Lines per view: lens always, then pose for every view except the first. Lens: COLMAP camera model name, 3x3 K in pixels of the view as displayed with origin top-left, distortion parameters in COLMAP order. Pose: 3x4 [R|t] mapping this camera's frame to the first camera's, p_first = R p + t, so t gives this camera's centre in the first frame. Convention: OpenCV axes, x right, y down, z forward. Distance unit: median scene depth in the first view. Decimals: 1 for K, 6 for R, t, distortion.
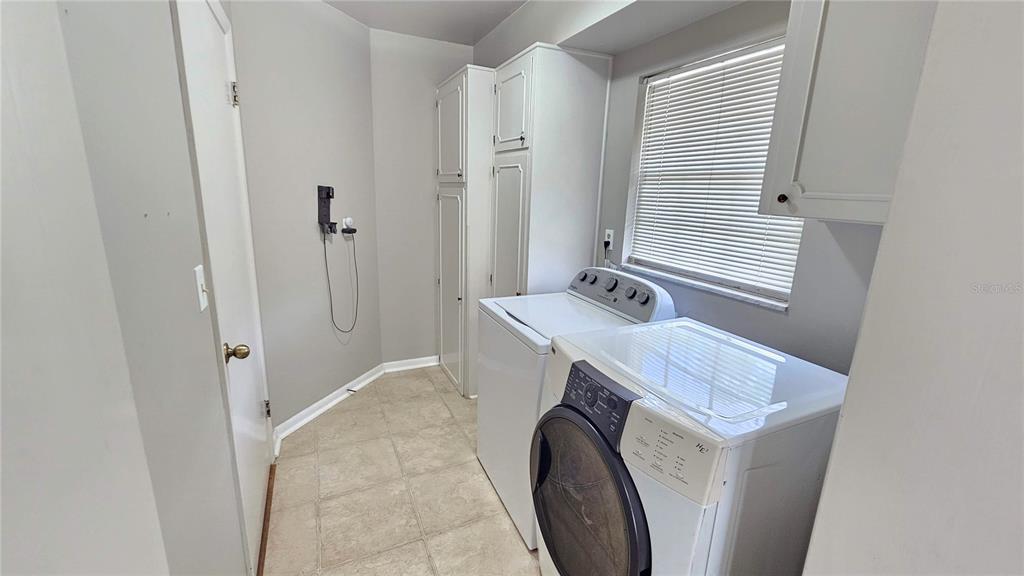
lens RADIAL K [[420.7, 0, 509.0], [0, 420.7, 291.3], [0, 0, 1]] dist [-0.002119, 0.000807]
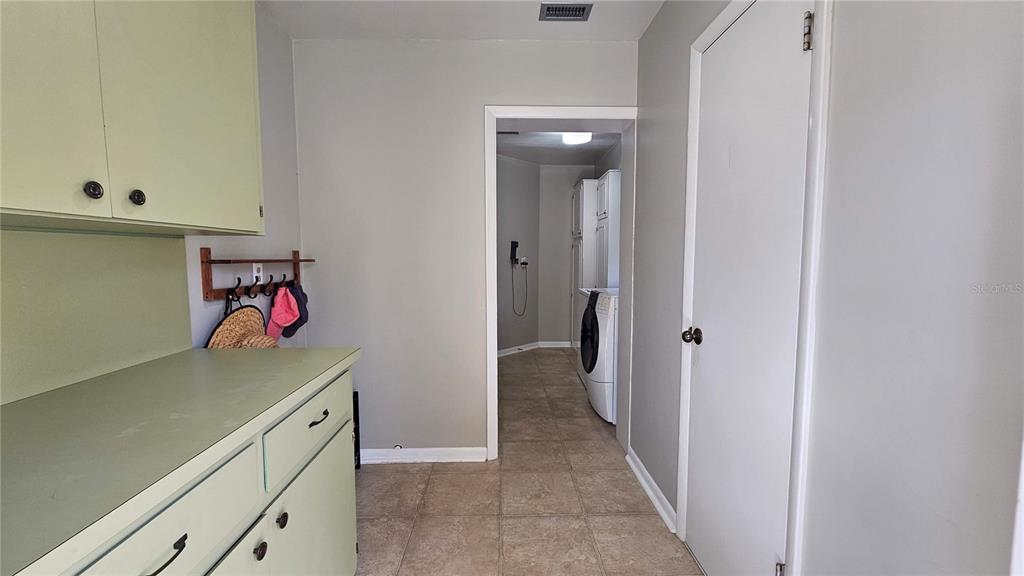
lens RADIAL K [[420.7, 0, 511.4], [0, 420.7, 288.2], [0, 0, 1]] dist [-0.002119, 0.000807]
pose [[0.917405, 0.000303, -0.397954, 0.366897], [-0.068139, 0.985351, -0.156332, 0.297721], [0.392077, 0.170537, 0.903987, -0.825206]]
